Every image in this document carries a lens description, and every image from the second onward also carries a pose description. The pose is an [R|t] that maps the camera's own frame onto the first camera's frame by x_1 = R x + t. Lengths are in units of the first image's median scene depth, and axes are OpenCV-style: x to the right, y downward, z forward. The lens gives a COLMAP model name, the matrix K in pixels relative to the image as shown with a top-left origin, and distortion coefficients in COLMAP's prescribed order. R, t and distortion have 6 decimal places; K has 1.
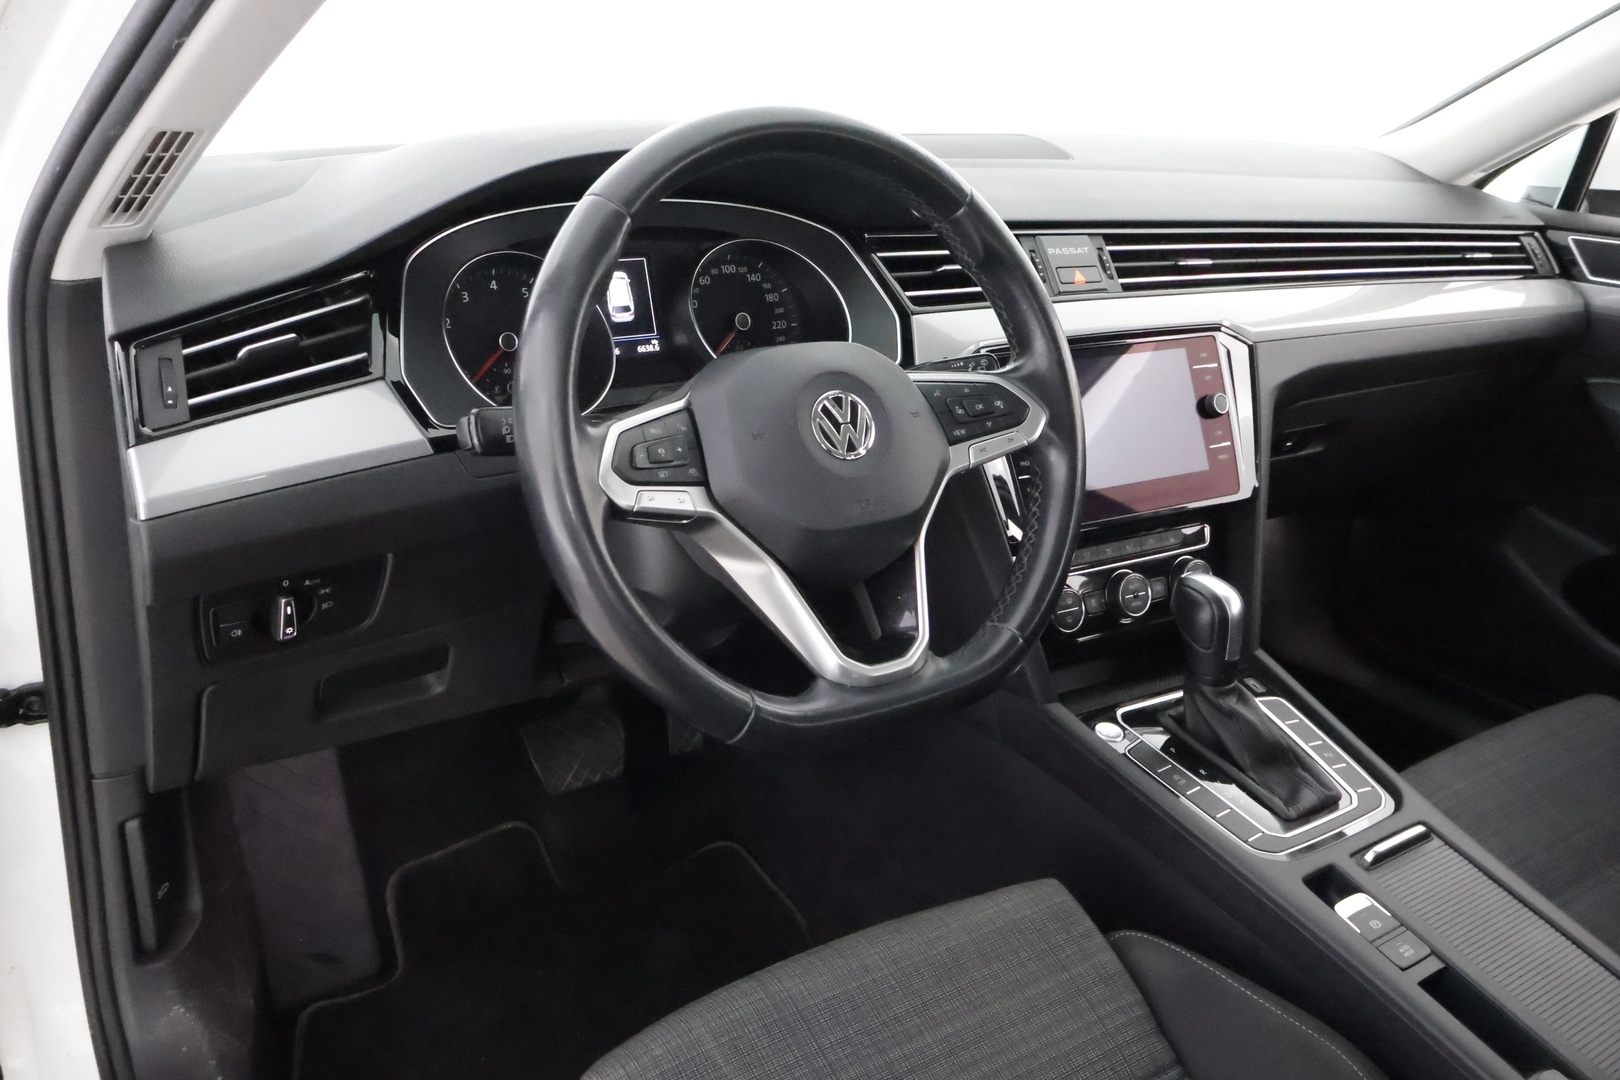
lens RADIAL K [[1338.0, 0, 813.1], [0, 1338.0, 542.2], [0, 0, 1]] dist [-0.007386, 0.002062]
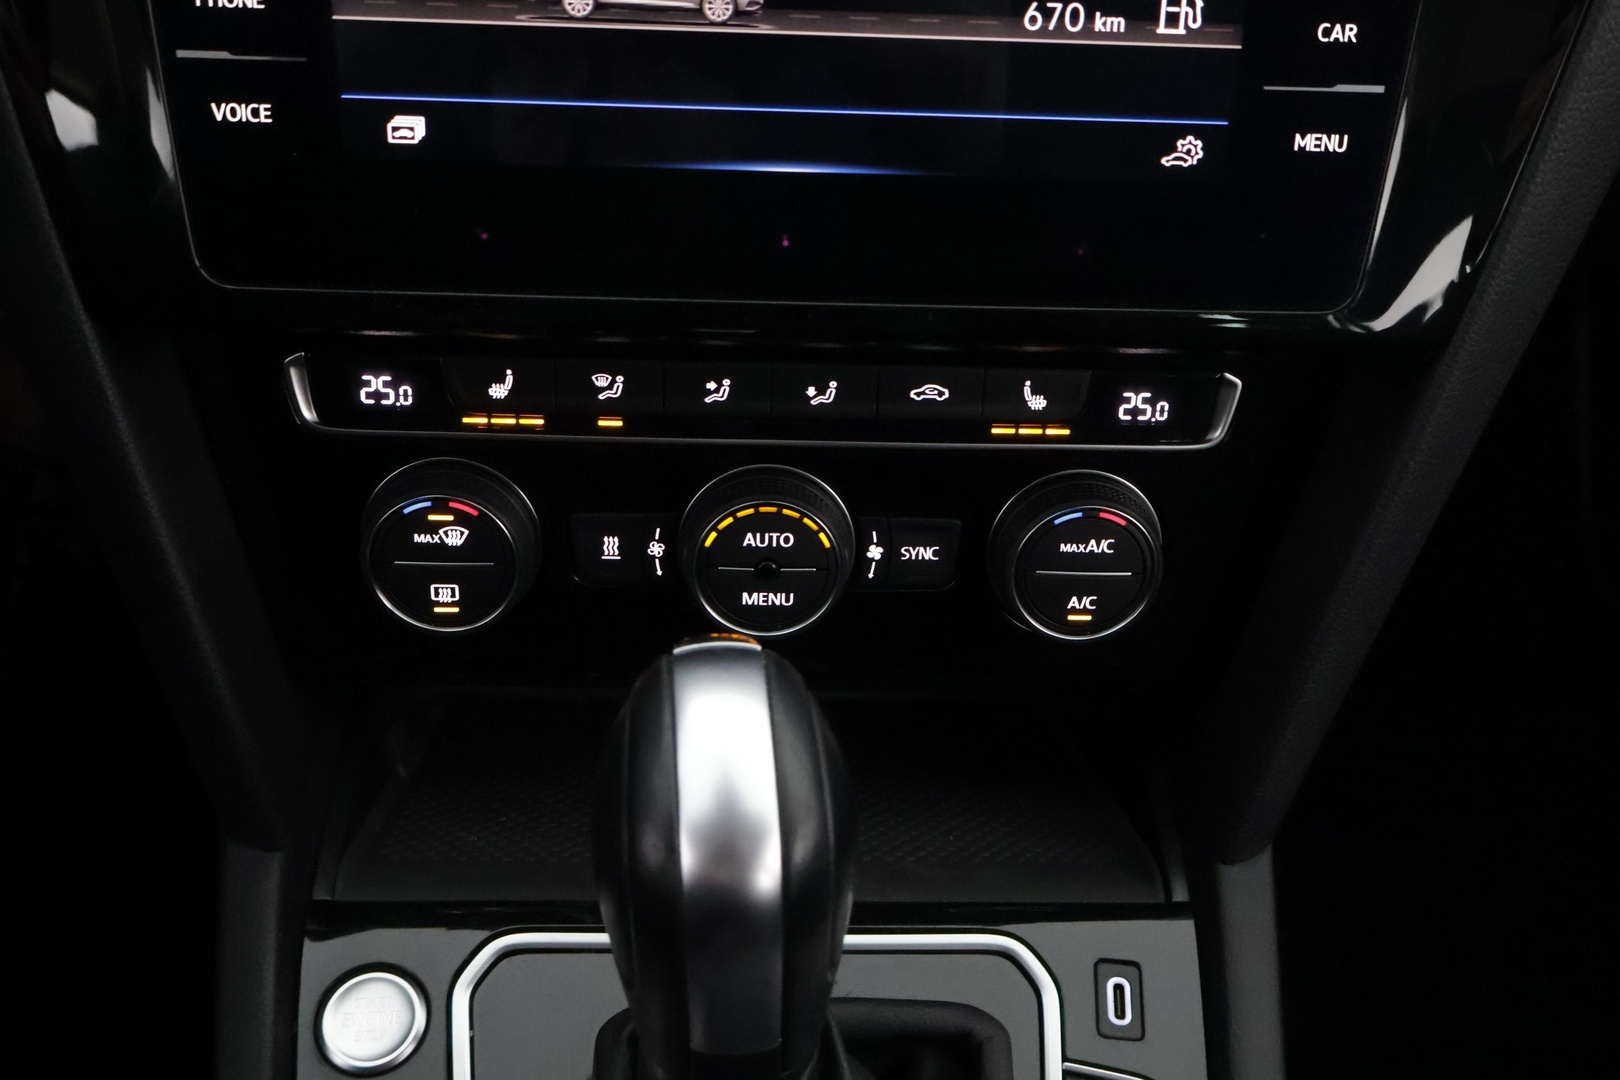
lens RADIAL K [[1607.3, 0, 808.2], [0, 1607.3, 547.7], [0, 0, 1]] dist [0.002106, -0.007404]
pose [[0.868752, 0.350118, -0.350269, 0.403656], [-0.186307, 0.886349, 0.423880, -0.118520], [0.458868, -0.302989, 0.835247, 0.810658]]
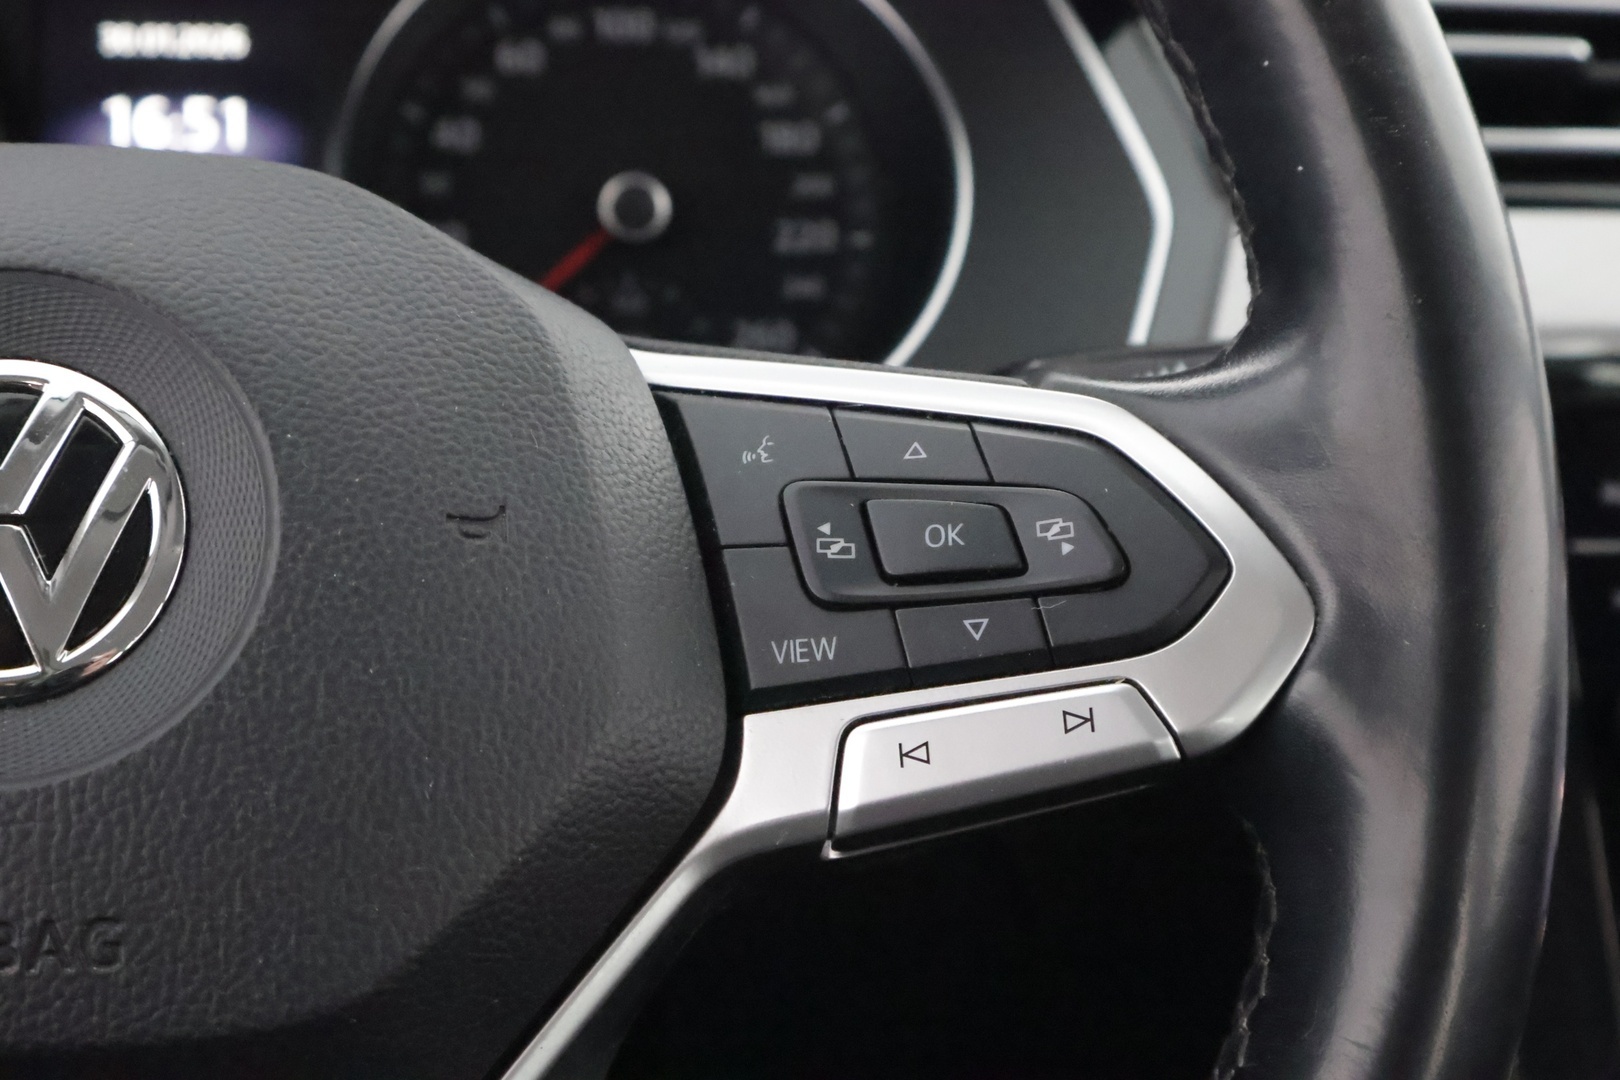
lens RADIAL K [[2806.5, 0, 810.0], [0, 2806.5, 540.0], [0, 0, 1]] dist [0.018353, 0.029925]
pose [[0.901204, 0.088553, -0.424252, 0.236262], [-0.142080, 0.985172, -0.096175, -0.048029], [0.409445, 0.146951, 0.900422, 0.513968]]
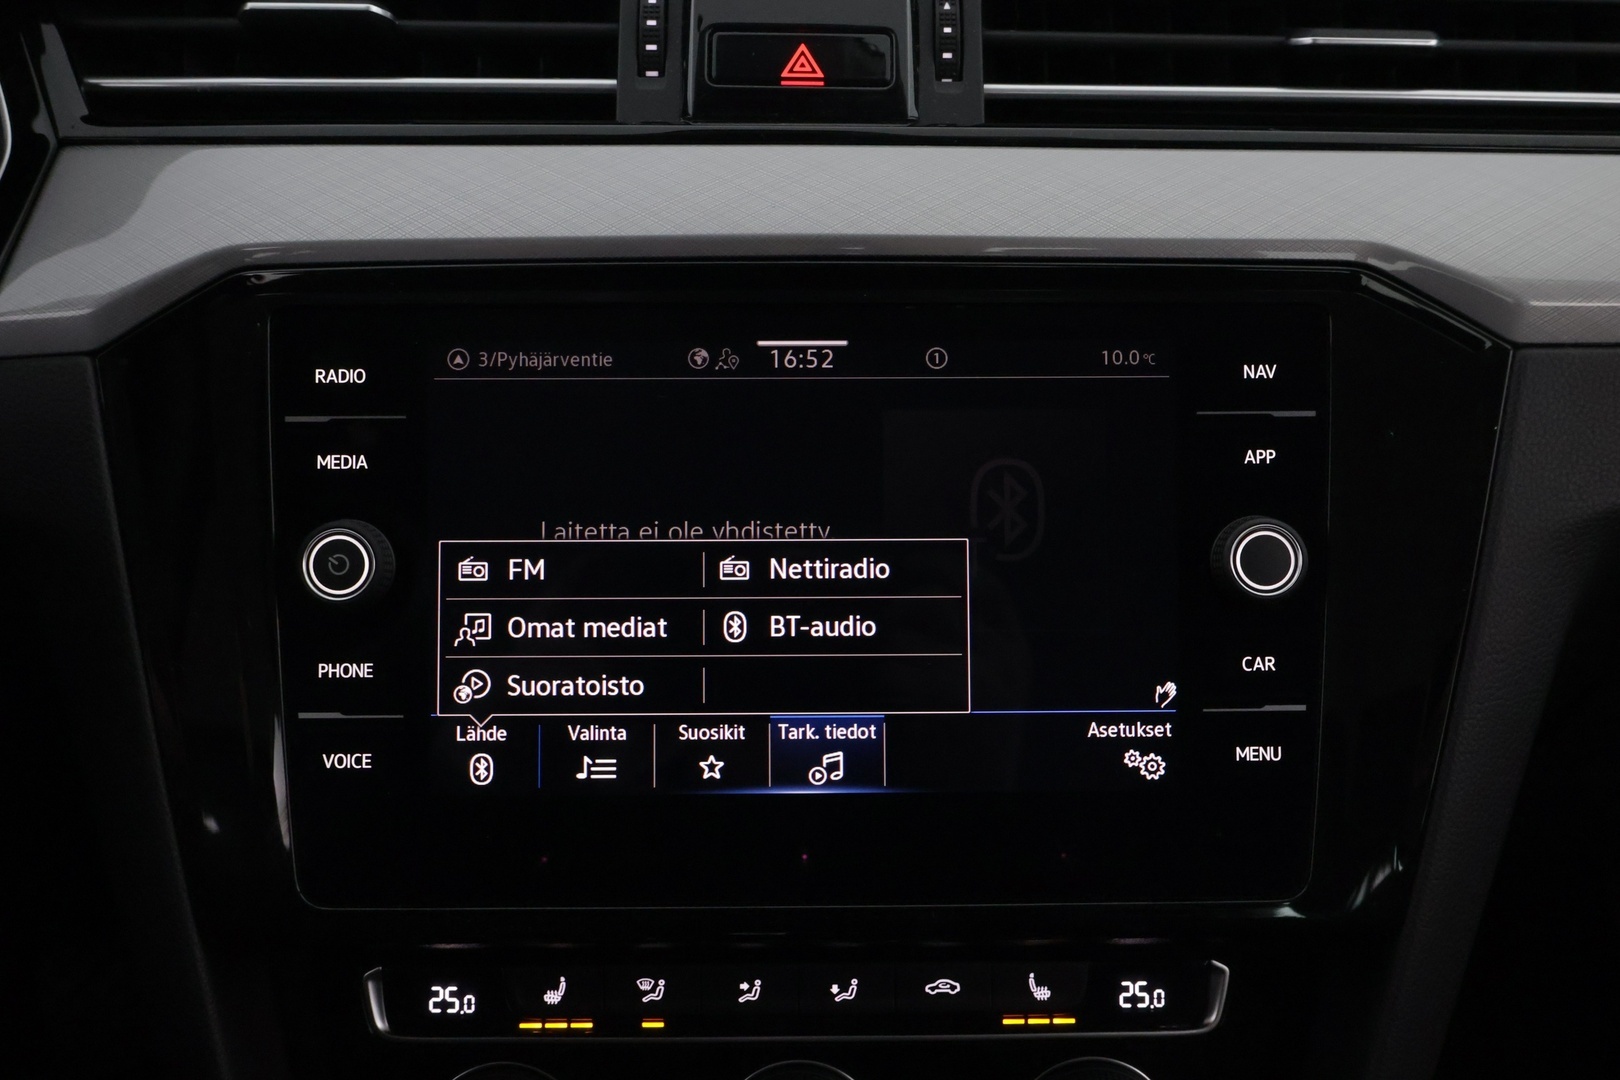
lens RADIAL K [[1604.0, 0, 816.0], [0, 1604.0, 544.1], [0, 0, 1]] dist [0.005821, -0.019104]
pose [[0.862075, 0.161216, -0.480455, 0.434660], [-0.146176, 0.986859, 0.068858, -0.132103], [0.485242, 0.010871, 0.874312, 0.772338]]
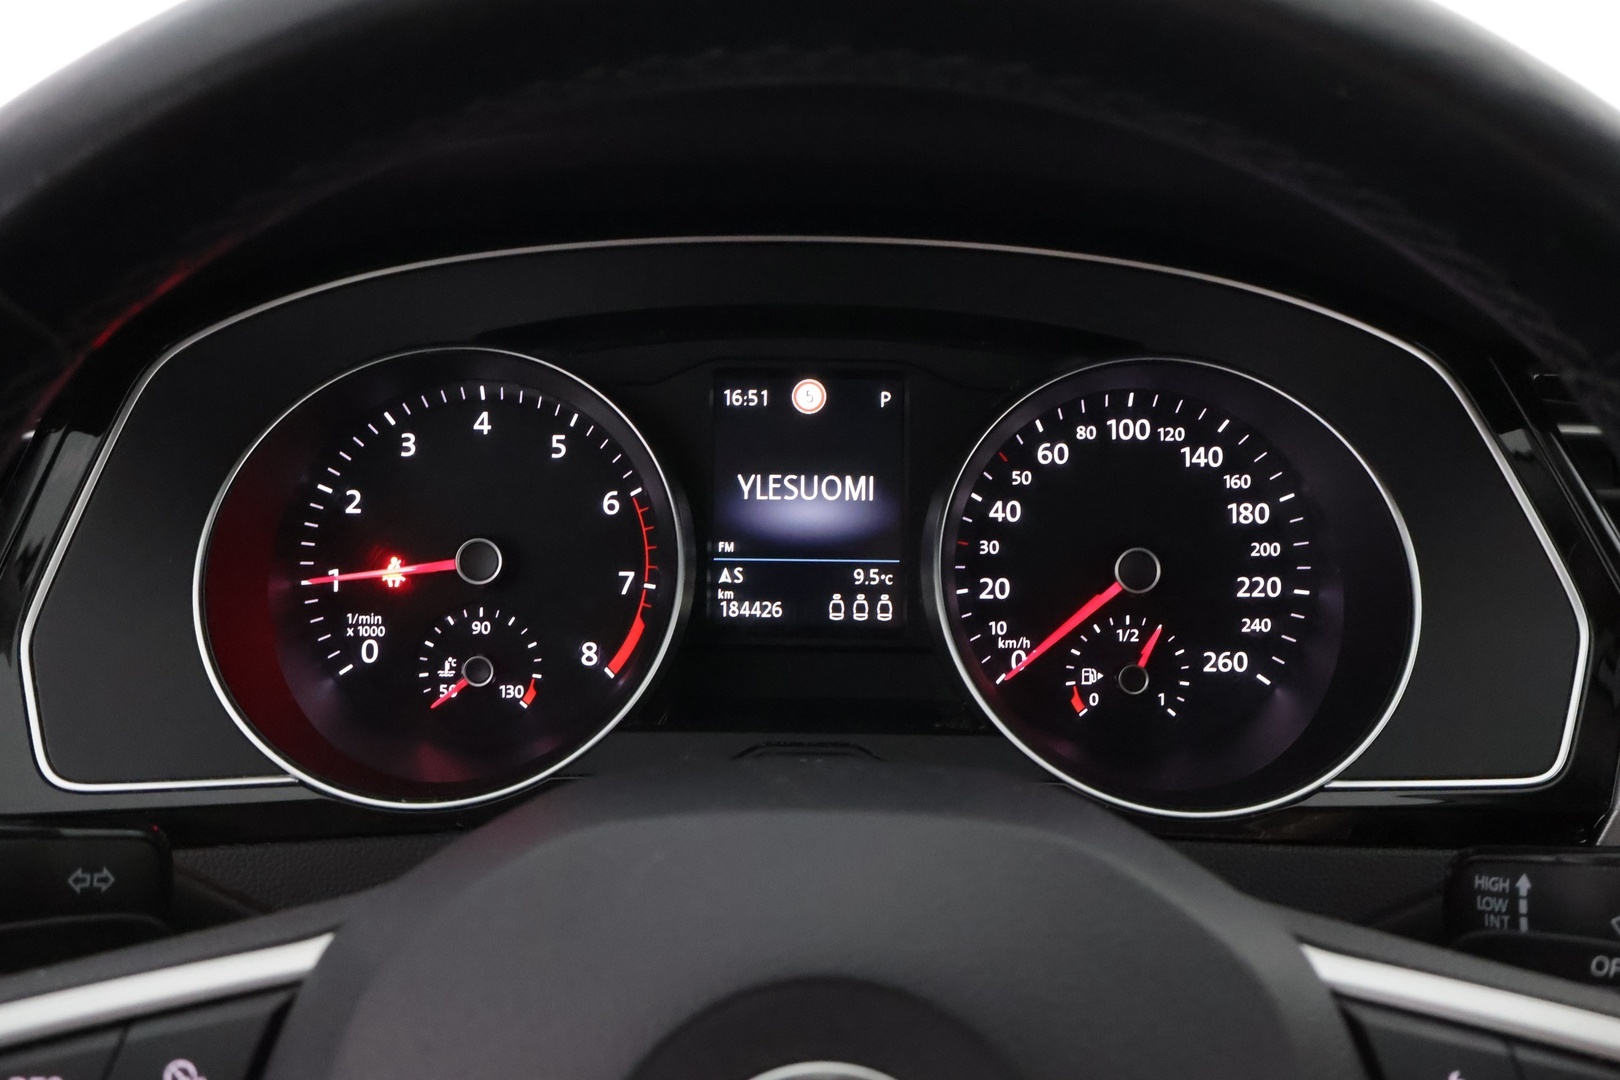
lens RADIAL K [[1635.0, 0, 810.0], [0, 1635.0, 540.0], [0, 0, 1]] dist [0.031373, 0.006034]
pose [[0.835177, 0.134568, -0.533264, 0.117234], [-0.176342, 0.983934, -0.027886, -0.147391], [0.520944, 0.117326, 0.845489, 0.573346]]
